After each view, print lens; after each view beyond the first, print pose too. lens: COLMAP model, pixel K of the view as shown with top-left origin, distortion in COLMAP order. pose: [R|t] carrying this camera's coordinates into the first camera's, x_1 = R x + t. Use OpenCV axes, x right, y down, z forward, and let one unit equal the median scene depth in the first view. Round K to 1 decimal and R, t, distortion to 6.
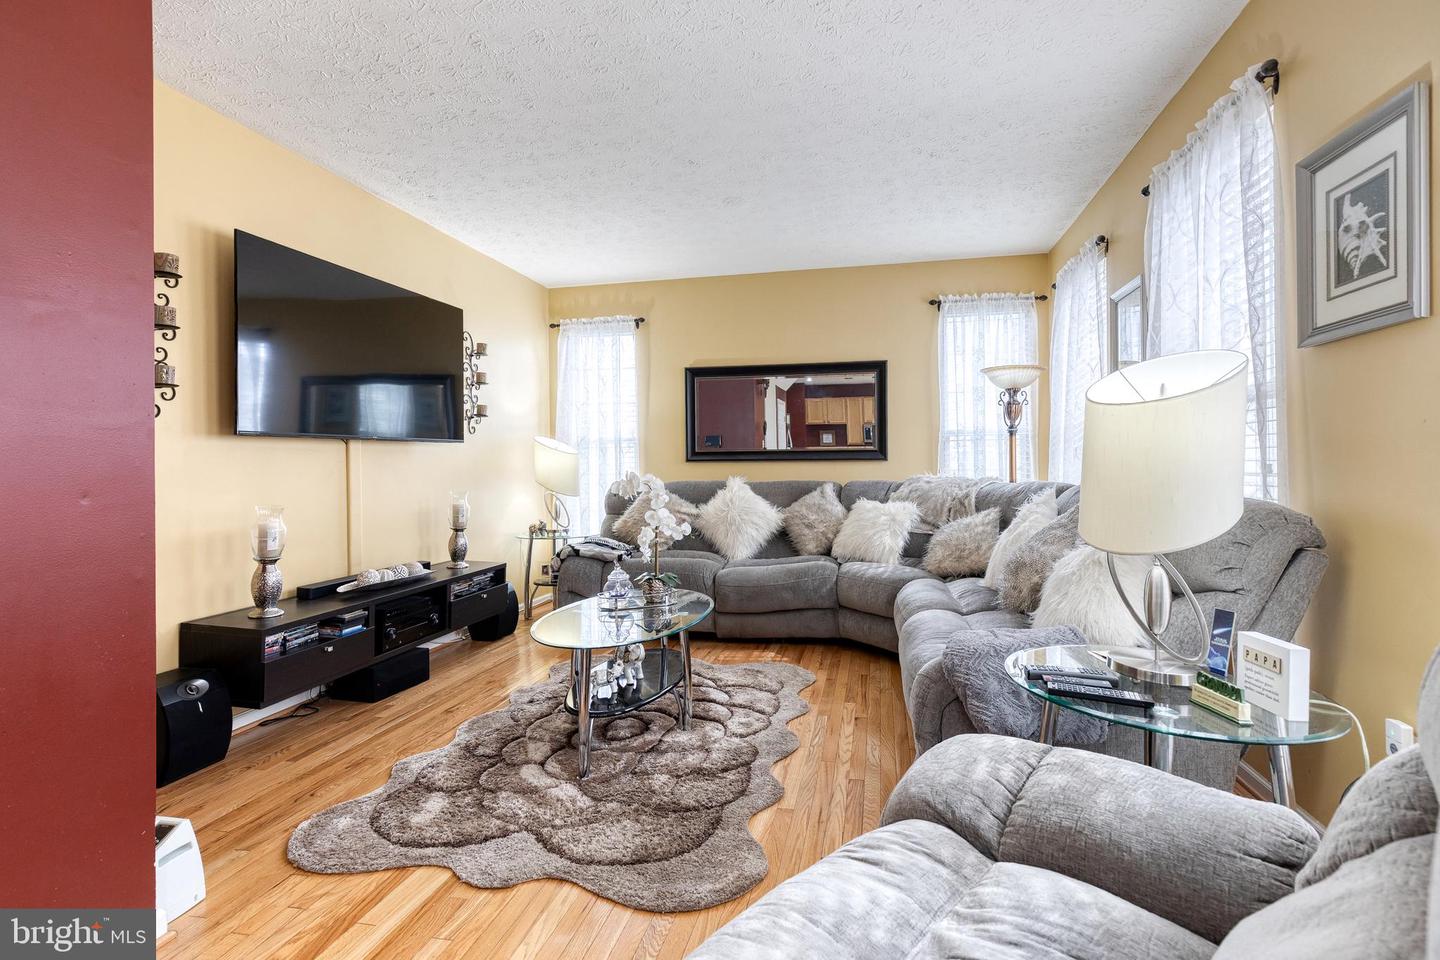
lens RADIAL K [[654.8, 0, 747.6], [0, 654.8, 457.0], [0, 0, 1]] dist [0.008264, -0.000902]
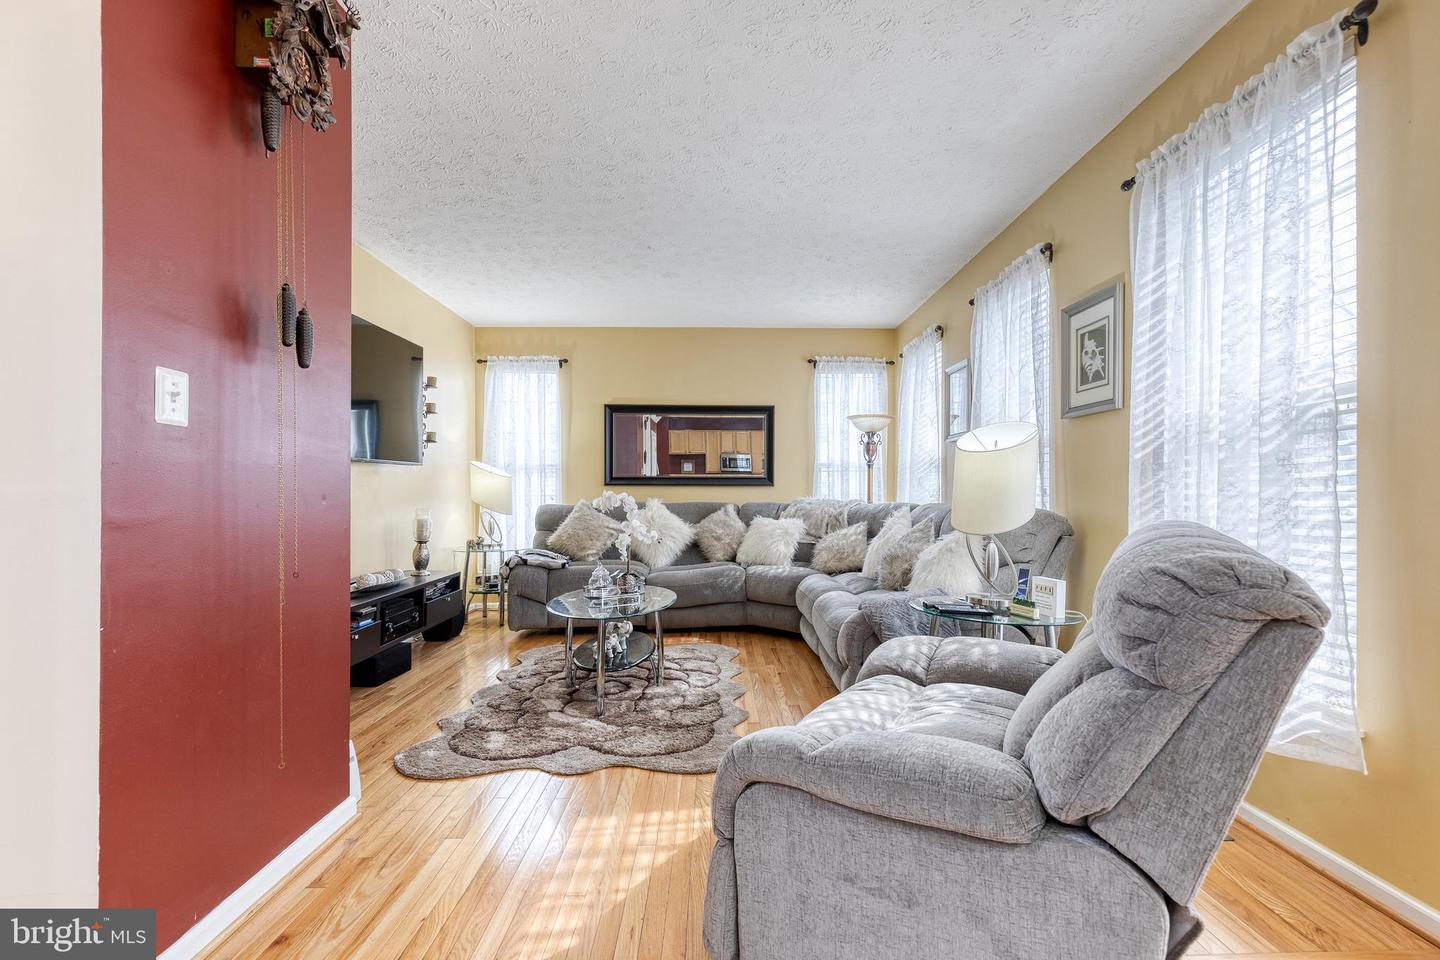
lens RADIAL K [[654.8, 0, 717.4], [0, 654.8, 484.7], [0, 0, 1]] dist [0.008264, -0.000902]
pose [[0.976234, 0.012858, 0.216336, -0.205600], [-0.012503, 0.999917, -0.003007, 0.009464], [-0.216357, 0.000230, 0.976314, -0.240511]]
